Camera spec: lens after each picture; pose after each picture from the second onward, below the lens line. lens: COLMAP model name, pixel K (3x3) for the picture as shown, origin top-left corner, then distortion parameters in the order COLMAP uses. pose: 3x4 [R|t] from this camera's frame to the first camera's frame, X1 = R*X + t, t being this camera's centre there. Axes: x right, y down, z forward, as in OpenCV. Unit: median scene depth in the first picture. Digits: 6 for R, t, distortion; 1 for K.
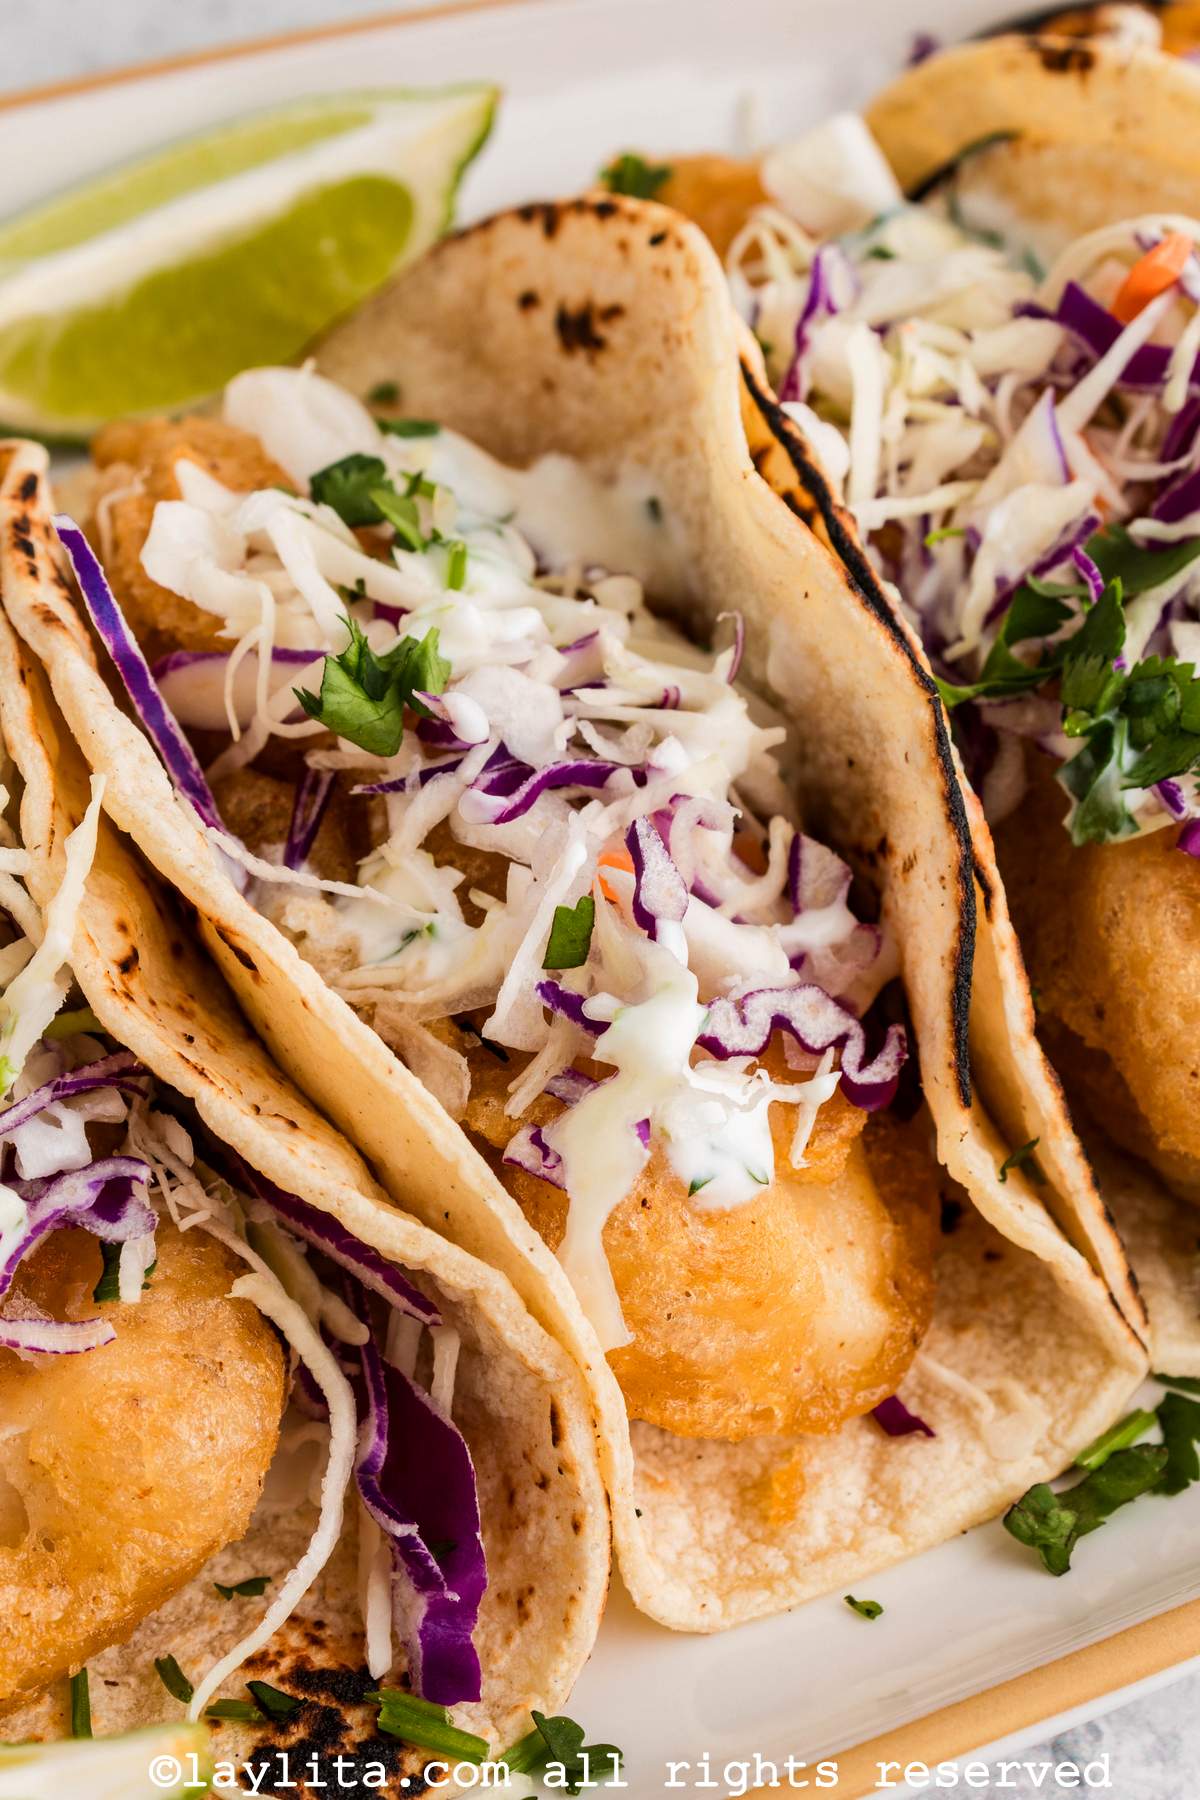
lens RADIAL K [[2656.2, 0, 603.4], [0, 2656.2, 890.2], [0, 0, 1]] dist [-0.058698, 0.000000]
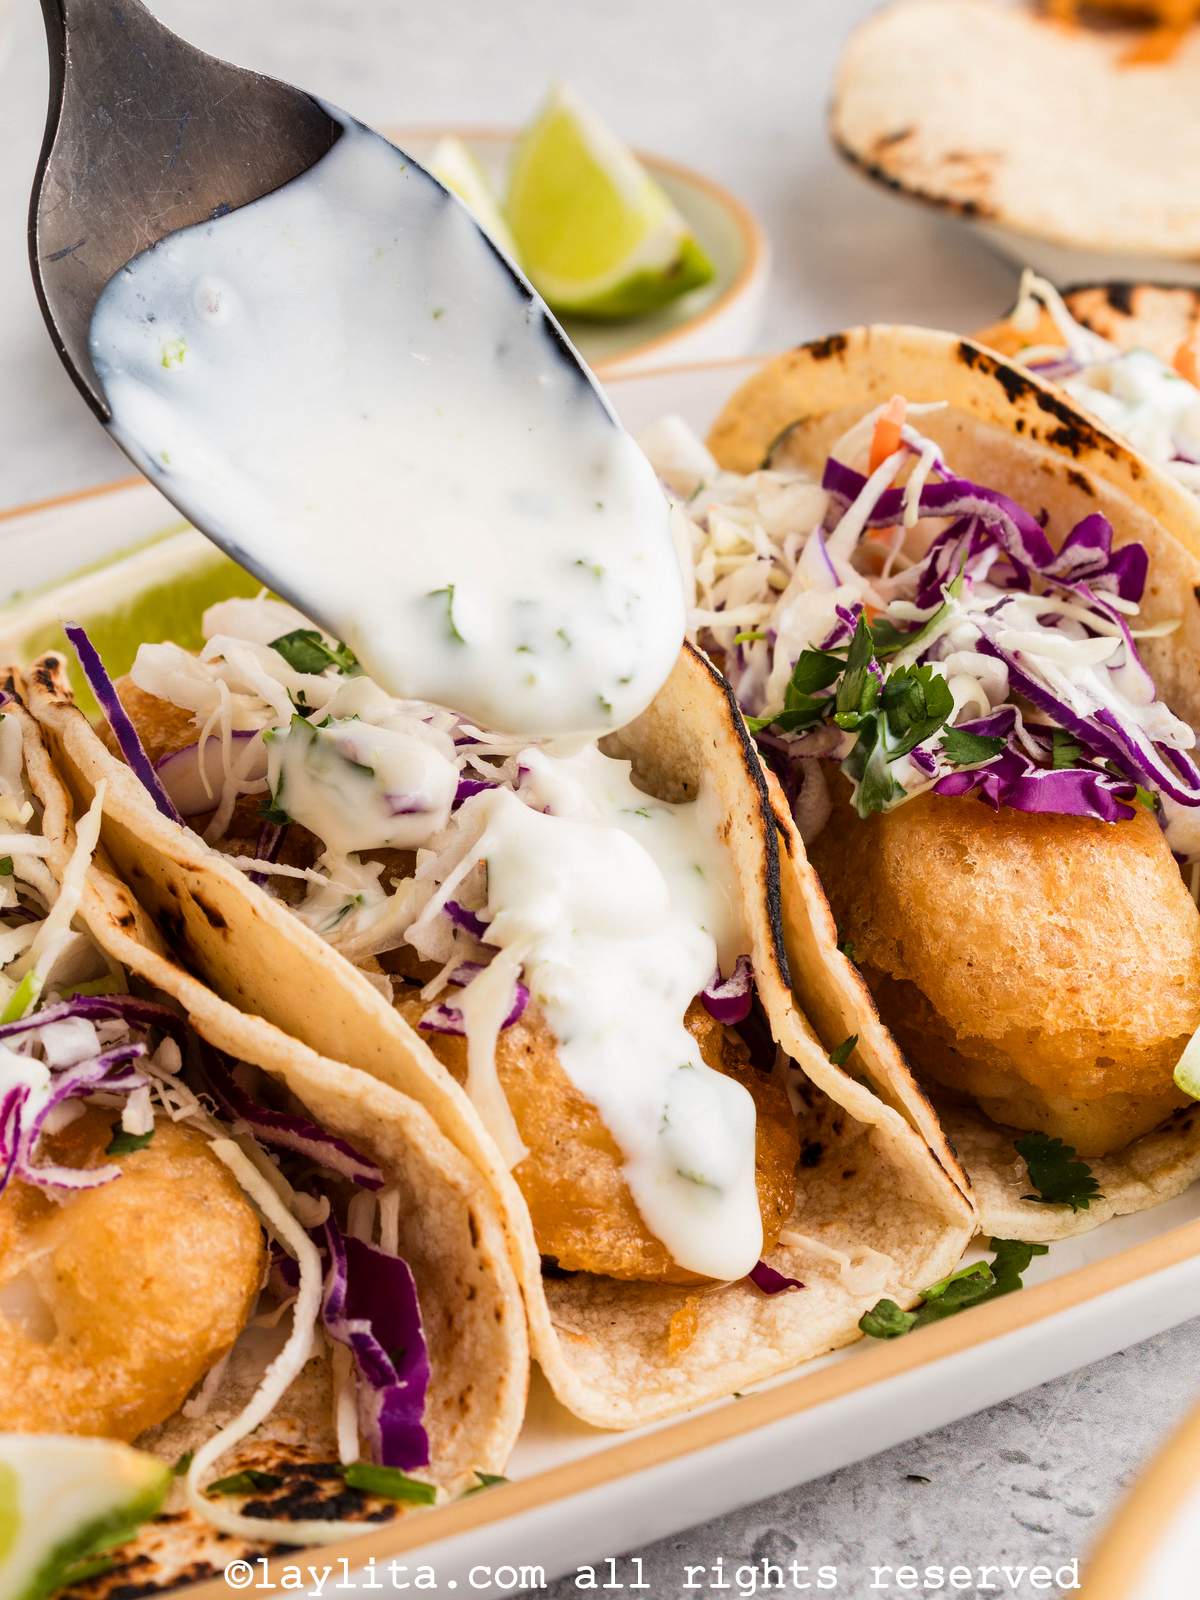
lens RADIAL K [[2638.5, 0, 601.5], [0, 2638.5, 803.8], [0, 0, 1]] dist [-0.073778, 0.000000]
pose [[0.994845, -0.099832, -0.017825, 0.080205], [0.089042, 0.944027, -0.317623, 0.391118], [0.048536, 0.314398, 0.948050, -0.230563]]
